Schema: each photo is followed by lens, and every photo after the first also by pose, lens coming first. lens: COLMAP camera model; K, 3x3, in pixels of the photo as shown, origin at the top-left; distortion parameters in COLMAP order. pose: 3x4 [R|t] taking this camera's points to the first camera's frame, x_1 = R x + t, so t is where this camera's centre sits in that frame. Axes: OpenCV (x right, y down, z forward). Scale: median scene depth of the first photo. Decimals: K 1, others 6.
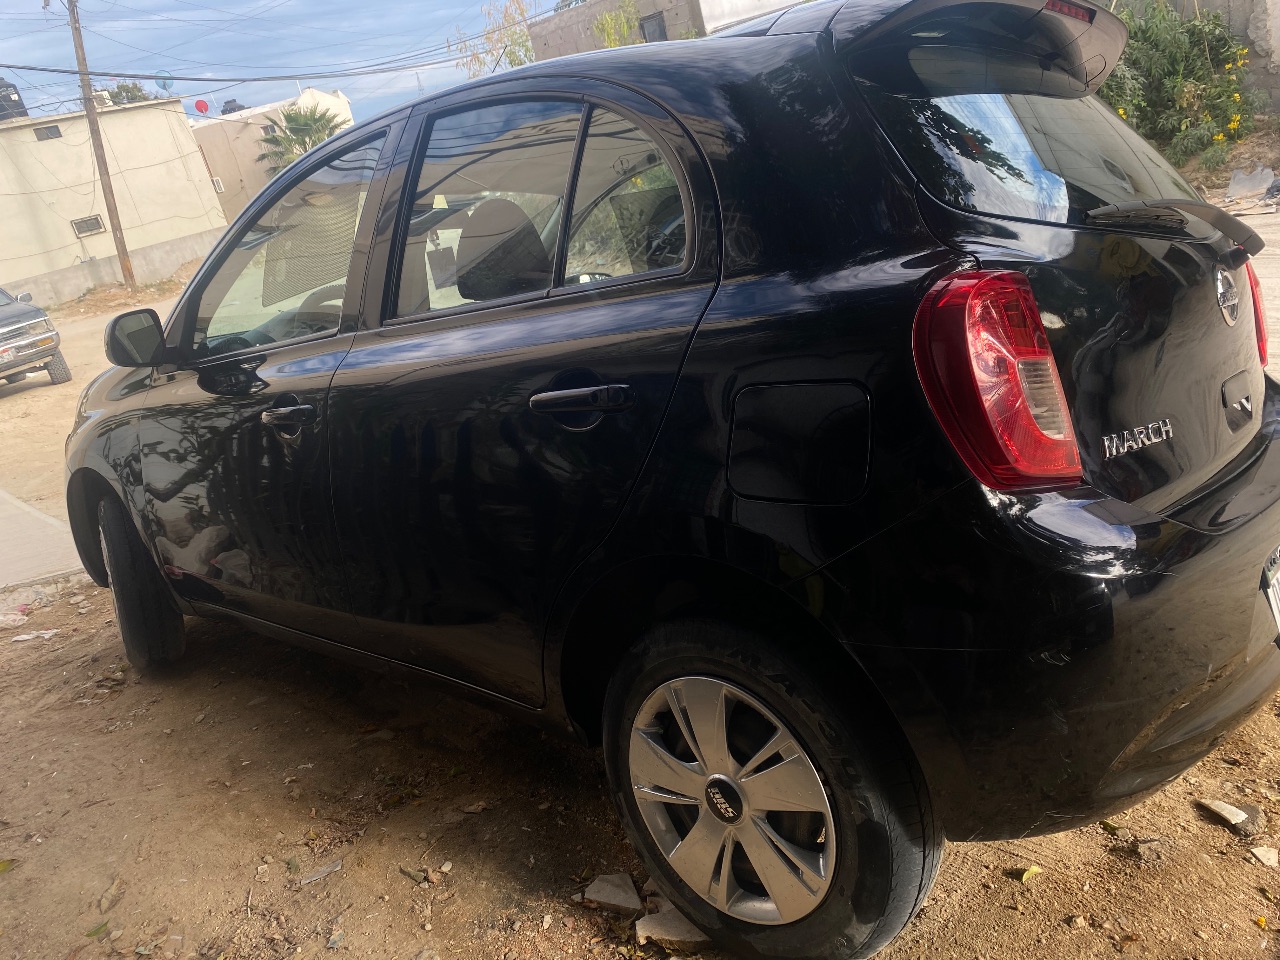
lens RADIAL K [[984.4, 0, 640.9], [0, 984.4, 477.0], [0, 0, 1]] dist [0.004124, -0.008378]
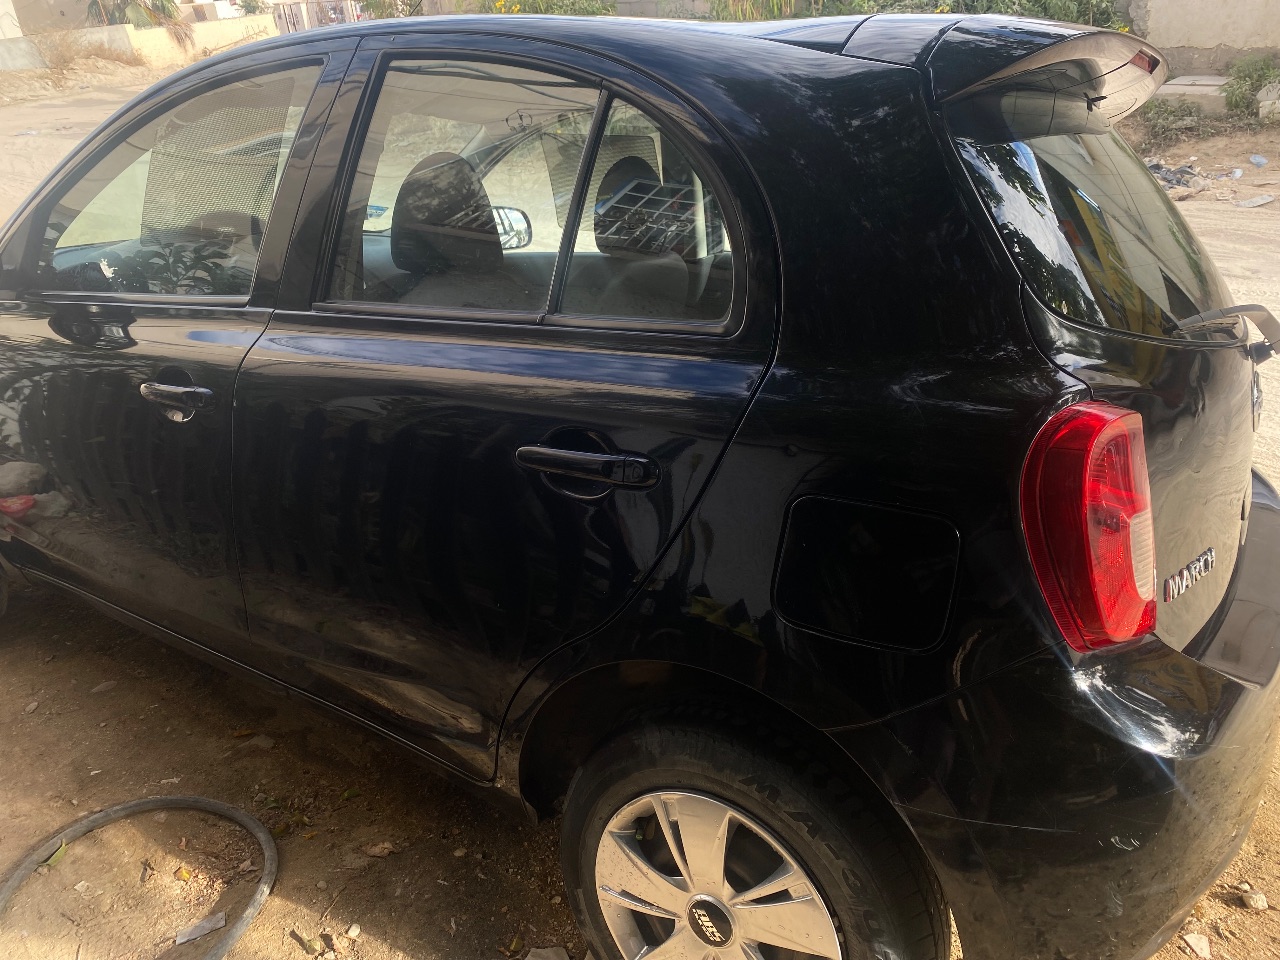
lens RADIAL K [[982.3, 0, 640.0], [0, 982.3, 480.0], [0, 0, 1]] dist [0.000758, -0.002112]
pose [[0.981551, 0.073161, 0.176650, -0.151007], [-0.092469, 0.990306, 0.103655, -0.146235], [-0.167354, -0.118077, 0.978800, 0.153638]]
